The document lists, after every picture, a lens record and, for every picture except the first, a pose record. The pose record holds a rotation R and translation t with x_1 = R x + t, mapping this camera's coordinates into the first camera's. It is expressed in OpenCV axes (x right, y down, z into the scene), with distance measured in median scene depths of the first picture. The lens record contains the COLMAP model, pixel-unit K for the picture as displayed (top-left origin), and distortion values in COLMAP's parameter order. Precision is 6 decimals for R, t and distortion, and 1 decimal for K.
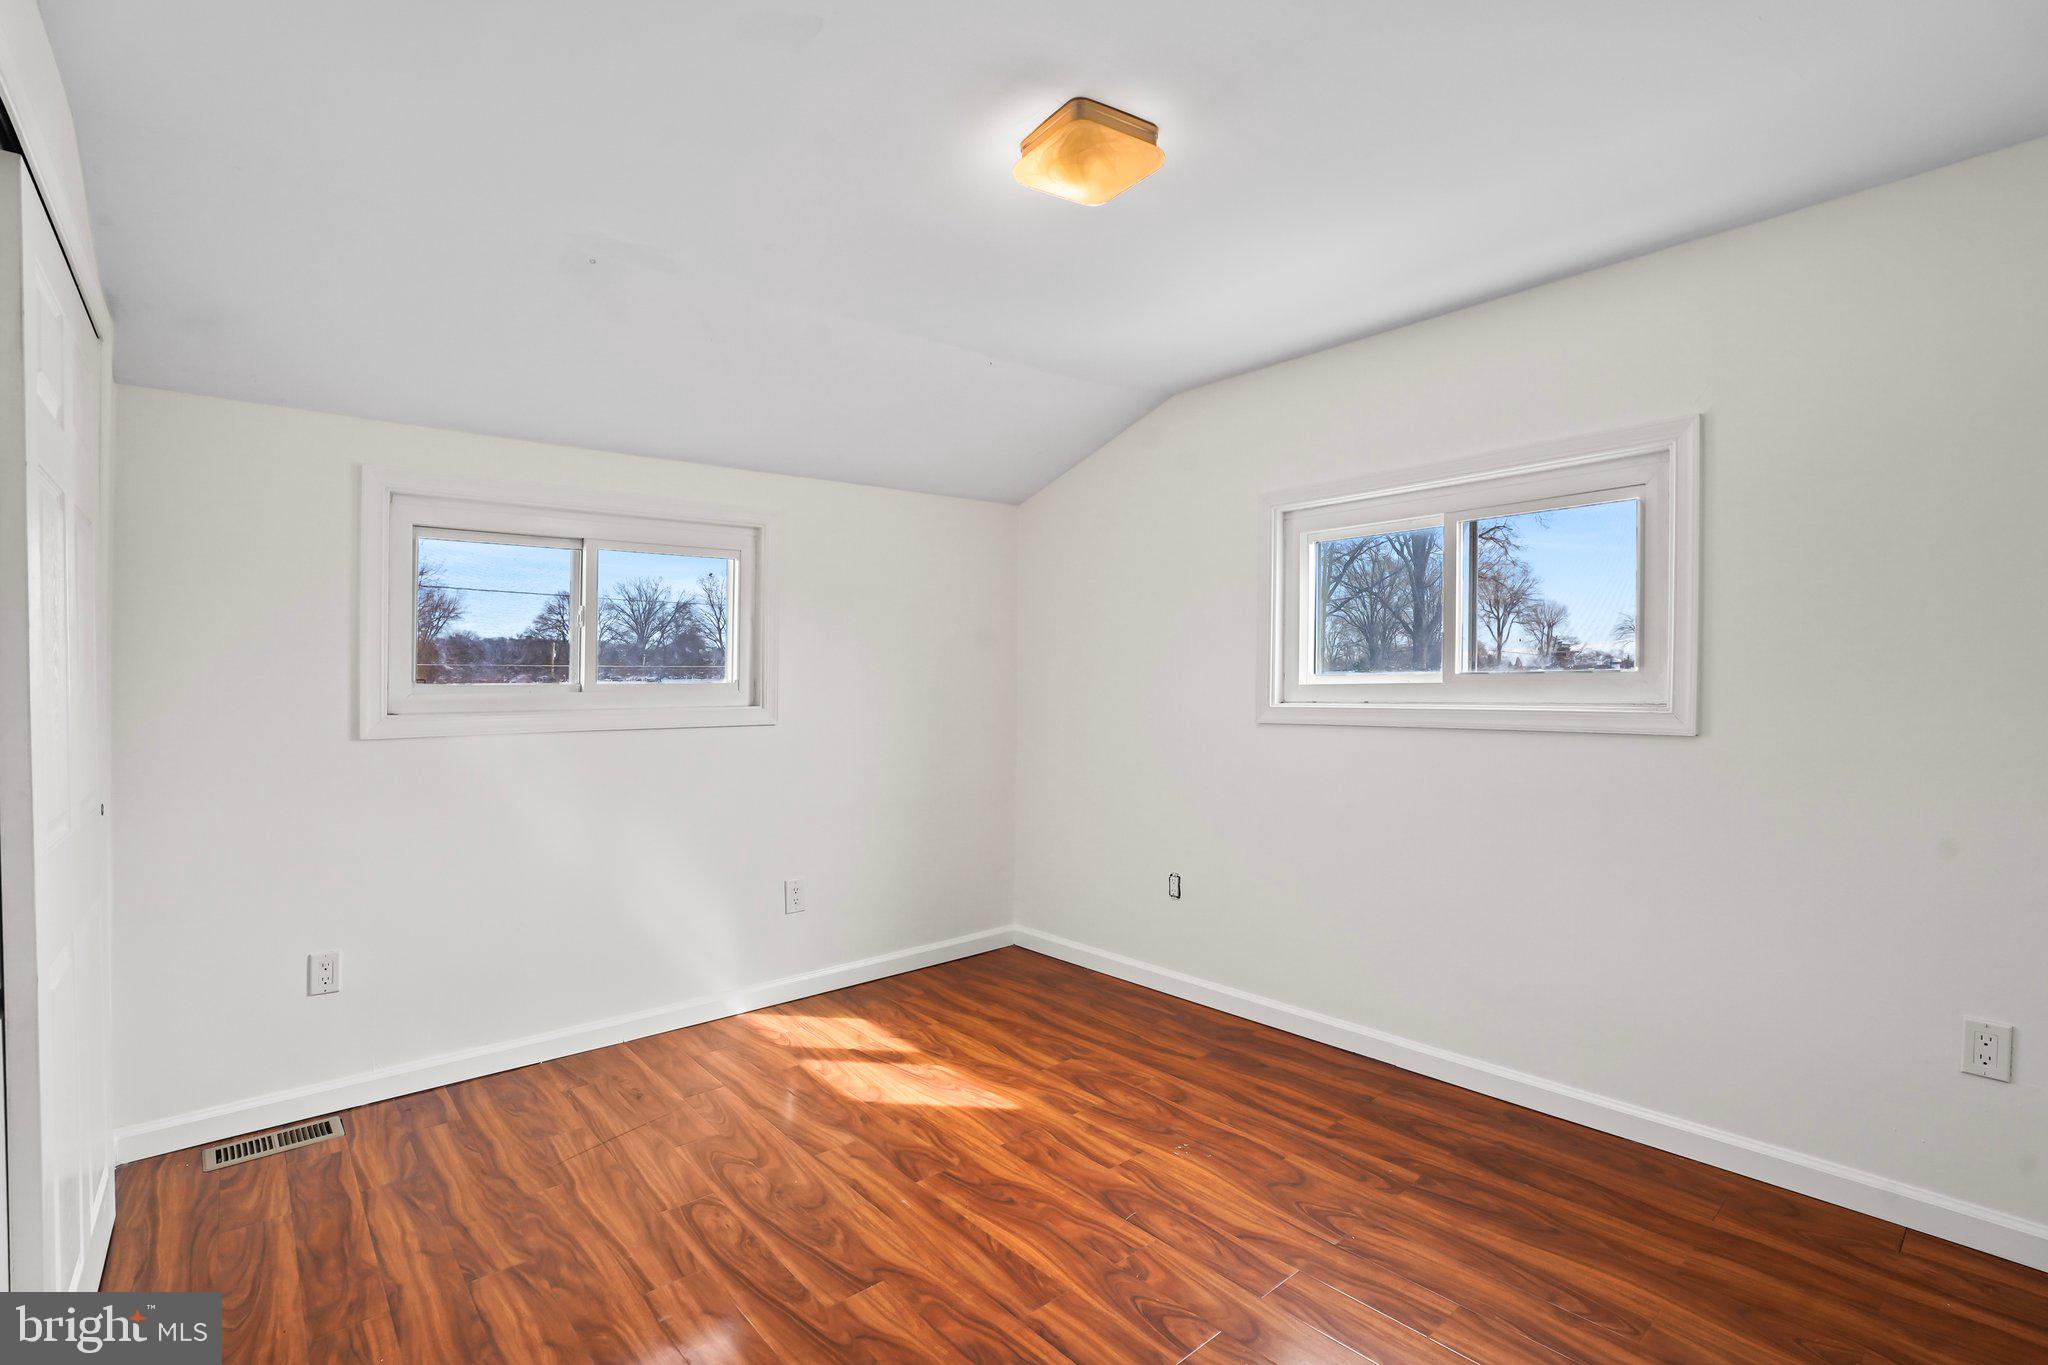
lens RADIAL K [[947.6, 0, 1032.5], [0, 947.6, 684.2], [0, 0, 1]] dist [-0.038970, 0.007924]
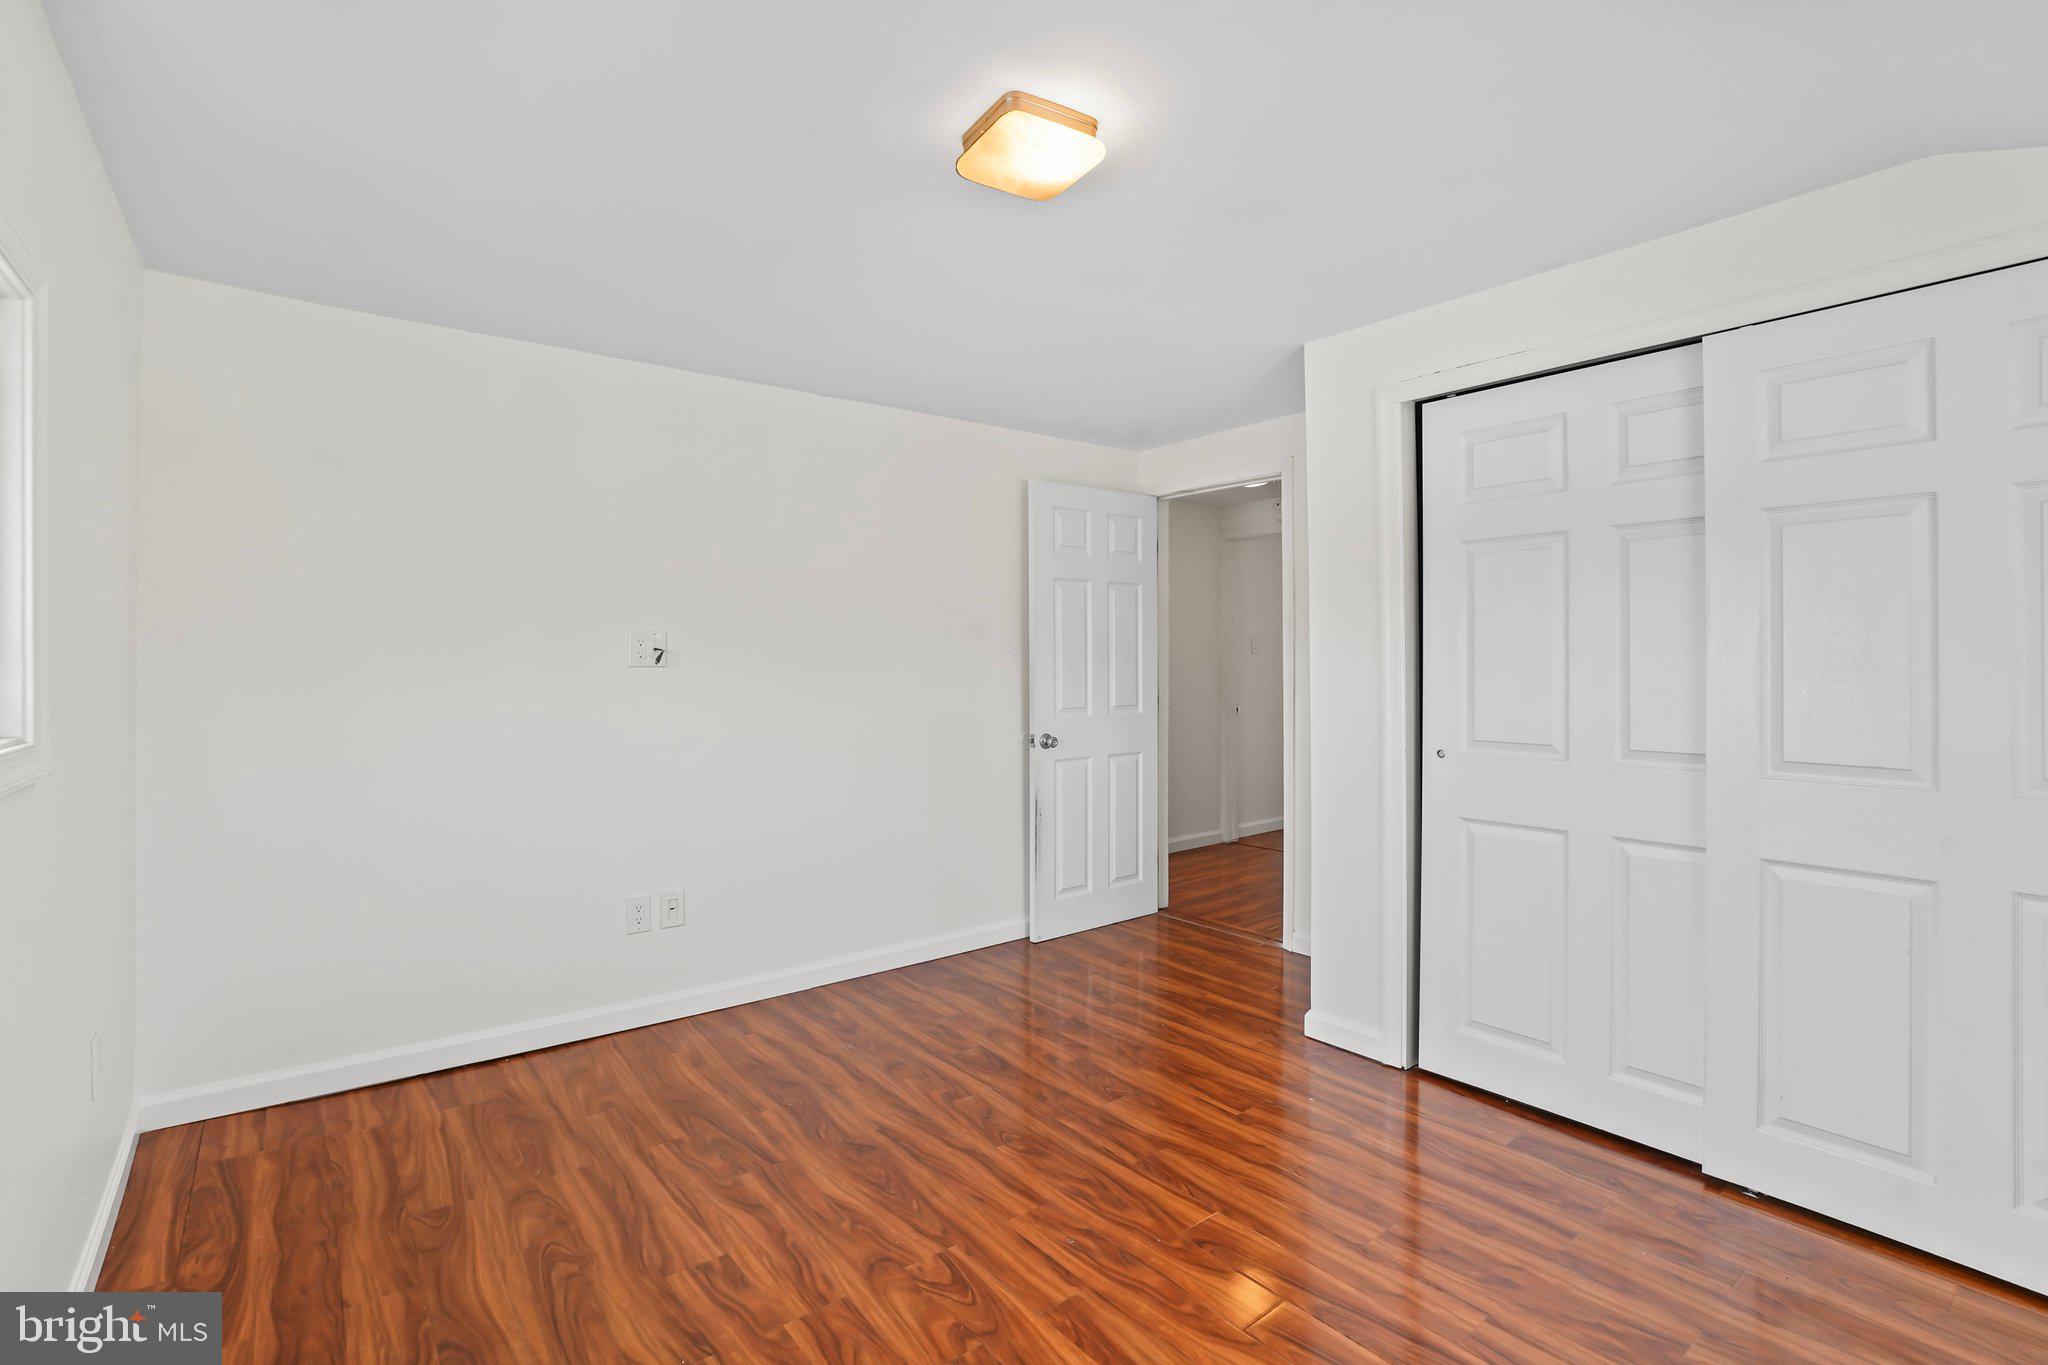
lens RADIAL K [[947.6, 0, 1023.0], [0, 947.6, 675.5], [0, 0, 1]] dist [-0.038970, 0.007924]
pose [[-0.999083, 0.014537, 0.040279, 0.007691], [0.014971, 0.999833, 0.010479, -0.009914], [-0.040120, 0.011072, -0.999134, 1.997477]]
